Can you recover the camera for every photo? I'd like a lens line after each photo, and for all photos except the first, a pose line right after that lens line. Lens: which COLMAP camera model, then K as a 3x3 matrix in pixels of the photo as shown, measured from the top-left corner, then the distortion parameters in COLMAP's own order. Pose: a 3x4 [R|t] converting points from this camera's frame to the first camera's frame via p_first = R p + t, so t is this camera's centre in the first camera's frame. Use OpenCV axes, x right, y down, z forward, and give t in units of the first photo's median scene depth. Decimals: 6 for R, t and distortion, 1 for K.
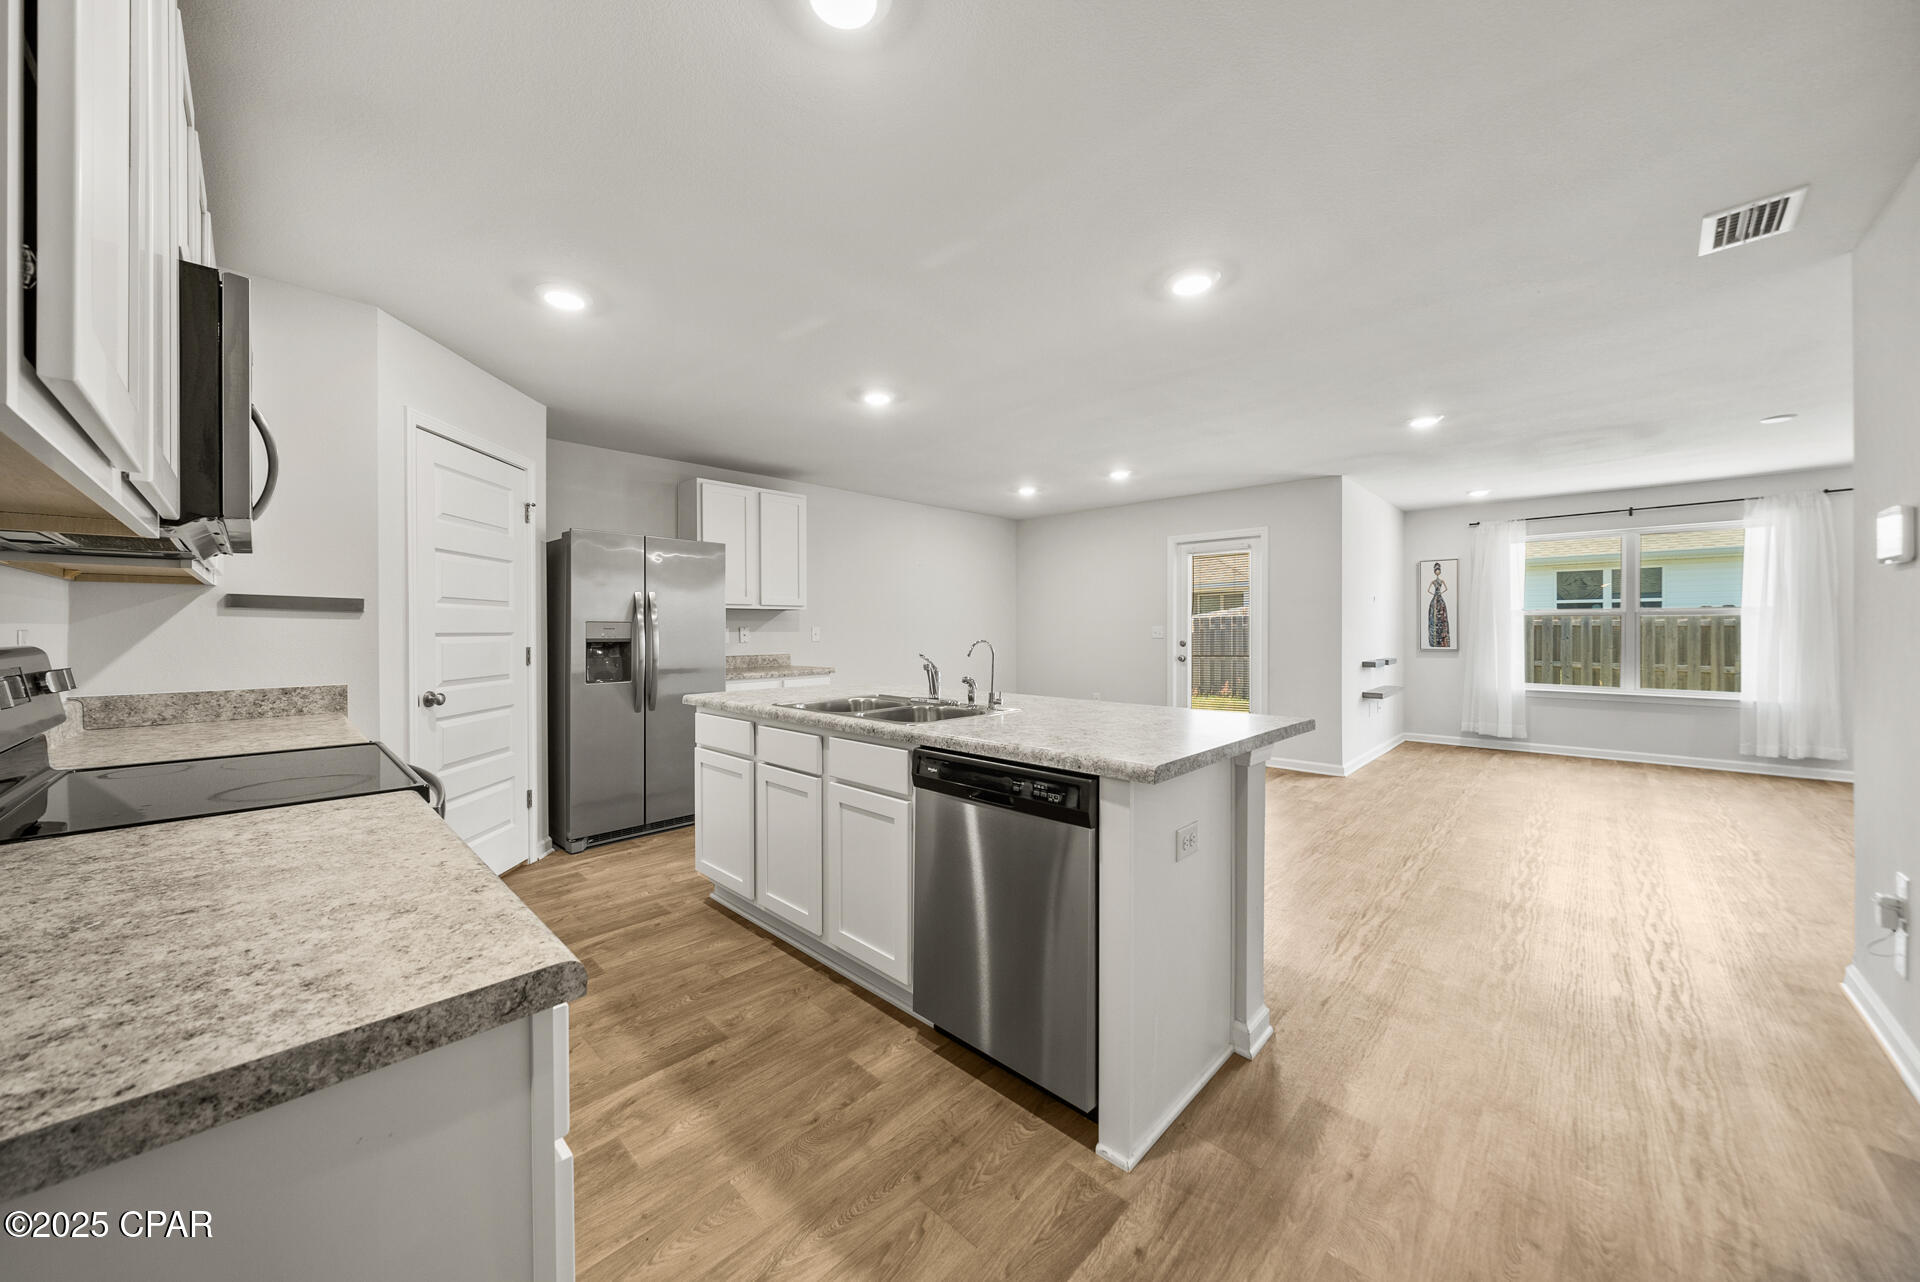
lens RADIAL K [[671.2, 0, 935.5], [0, 671.2, 640.7], [0, 0, 1]] dist [-0.010059, -0.000243]
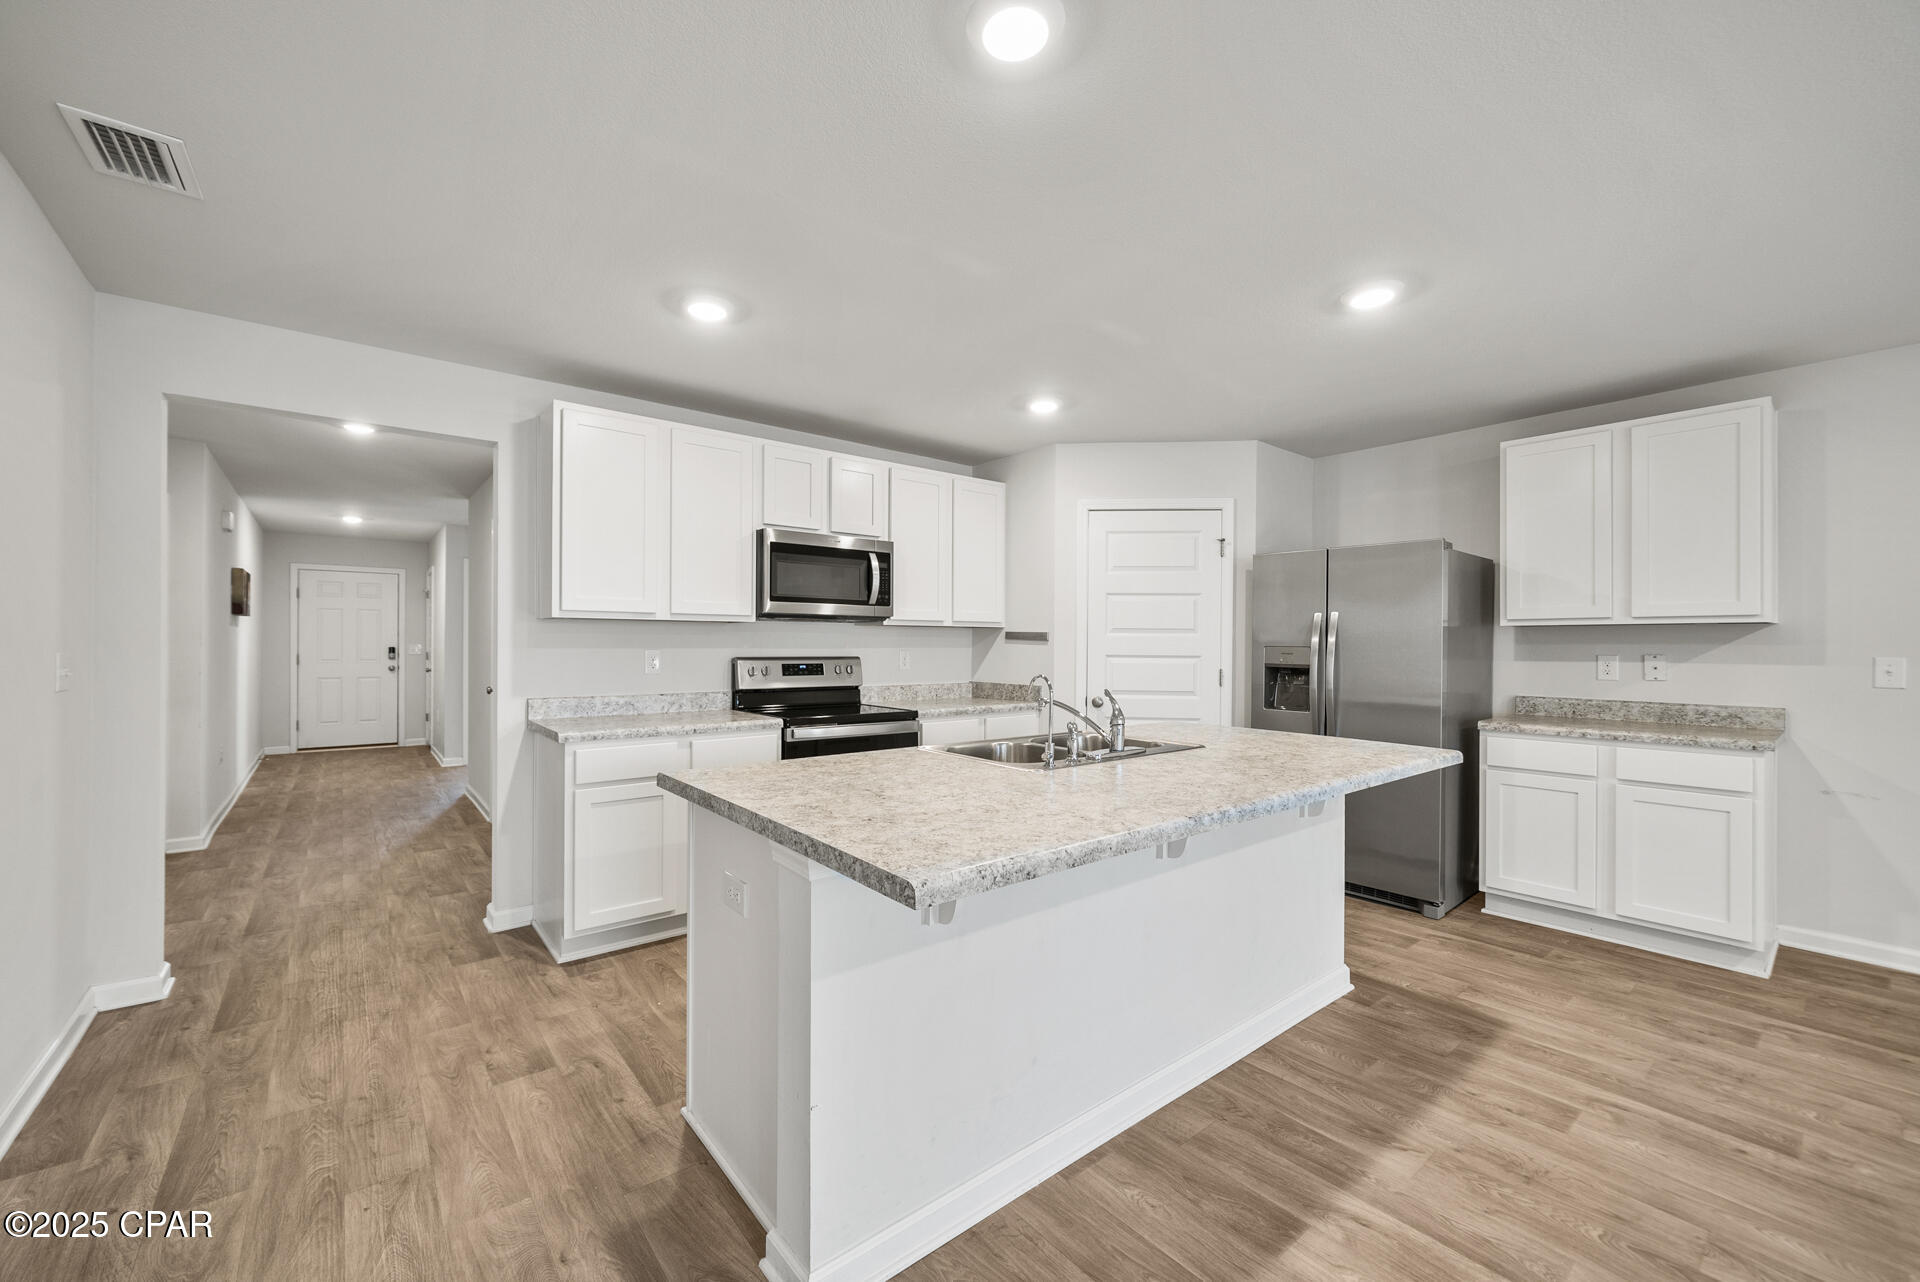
lens RADIAL K [[758.3, 0, 935.9], [0, 758.3, 620.8], [0, 0, 1]] dist [0.009857, -0.000205]
pose [[-0.109954, -0.029863, -0.993488, 0.950569], [-0.023870, 0.999340, -0.027397, -0.033847], [0.993650, 0.020702, -0.110594, 0.930695]]
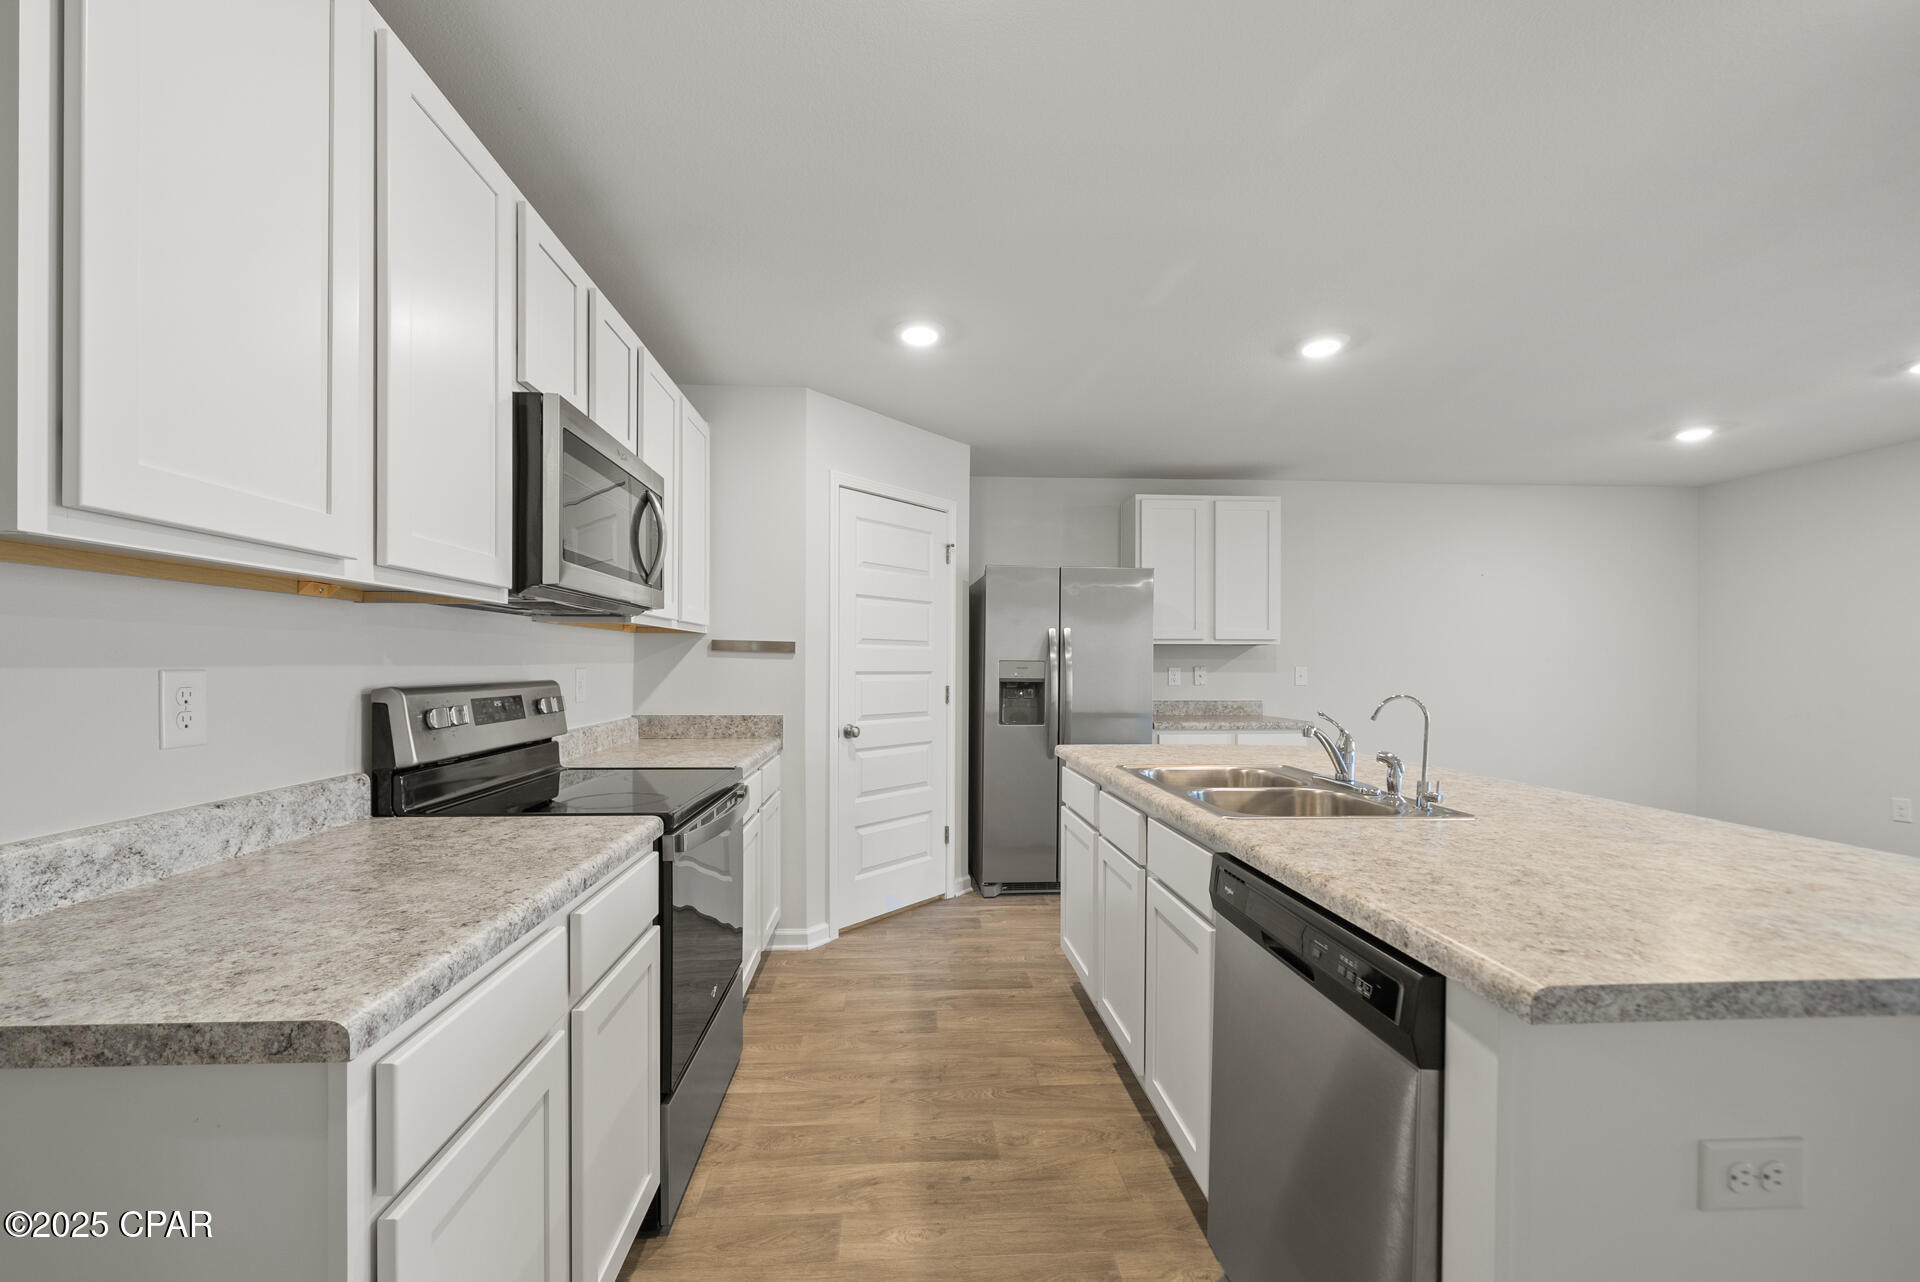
lens RADIAL K [[755.2, 0, 937.2], [0, 755.2, 674.4], [0, 0, 1]] dist [-0.003381, -0.000083]
pose [[0.740572, 0.014558, -0.671820, 0.210336], [-0.018123, 0.999834, 0.001688, -0.012689], [0.671733, 0.010926, 0.740713, 0.189823]]
